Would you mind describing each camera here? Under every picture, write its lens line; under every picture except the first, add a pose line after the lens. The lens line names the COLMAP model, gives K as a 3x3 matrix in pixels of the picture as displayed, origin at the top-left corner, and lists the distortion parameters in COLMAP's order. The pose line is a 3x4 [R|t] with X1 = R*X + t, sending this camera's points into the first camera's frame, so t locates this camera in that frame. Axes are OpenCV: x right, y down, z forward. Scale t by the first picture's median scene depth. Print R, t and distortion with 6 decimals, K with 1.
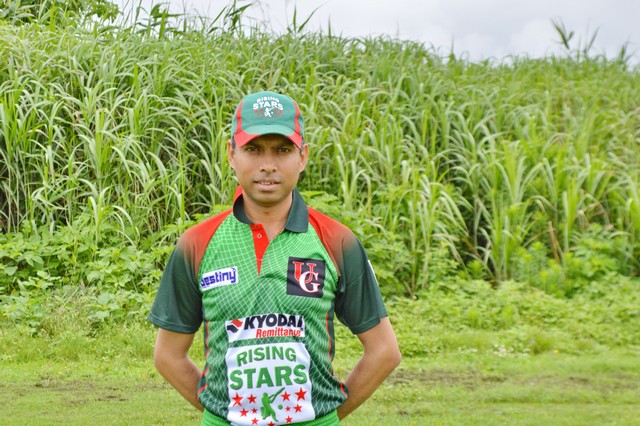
lens RADIAL K [[1485.9, 0, 320.0], [0, 1485.9, 213.0], [0, 0, 1]] dist [0.058820, -0.106183]
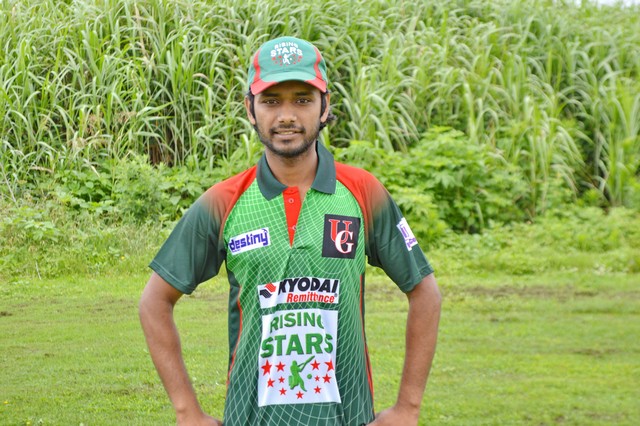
lens RADIAL K [[1493.2, 0, 320.0], [0, 1493.2, 213.0], [0, 0, 1]] dist [0.039771, 0.262630]
pose [[0.992006, -0.001137, -0.126188, 0.045283], [0.007051, 0.998897, 0.046429, -0.003278], [0.125996, -0.046947, 0.990919, -0.115859]]
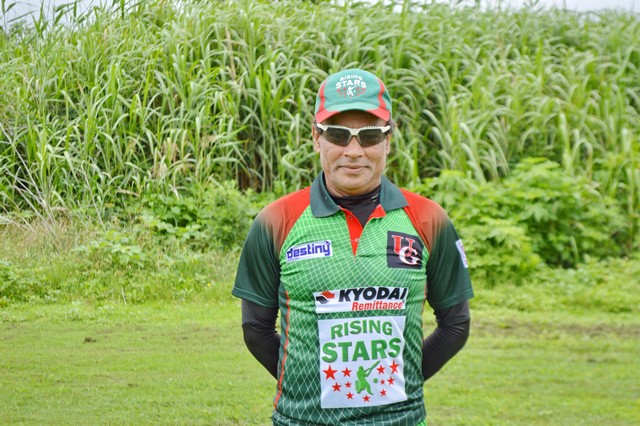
lens RADIAL K [[1493.2, 0, 320.0], [0, 1493.2, 213.0], [0, 0, 1]] dist [0.039771, 0.262630]
pose [[0.983261, 0.017604, -0.181348, 0.037930], [-0.012357, 0.999473, 0.030020, -0.005572], [0.181781, -0.027277, 0.982961, -0.095887]]
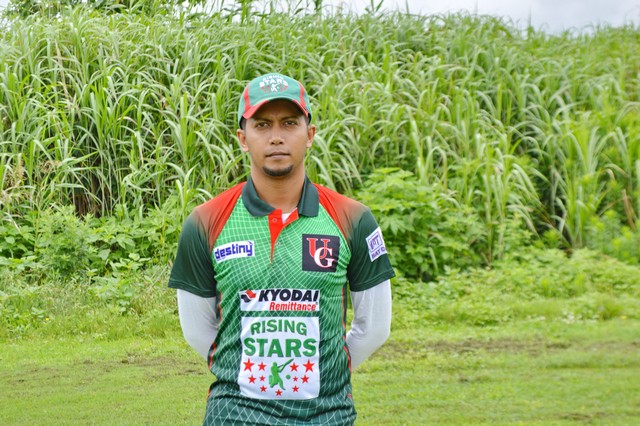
lens RADIAL K [[1485.9, 0, 320.0], [0, 1485.9, 213.0], [0, 0, 1]] dist [0.058820, -0.106183]
pose [[0.996452, -0.030623, -0.078396, 0.027057], [0.032209, 0.999300, 0.019045, -0.004513], [0.077758, -0.021502, 0.996740, -0.033847]]
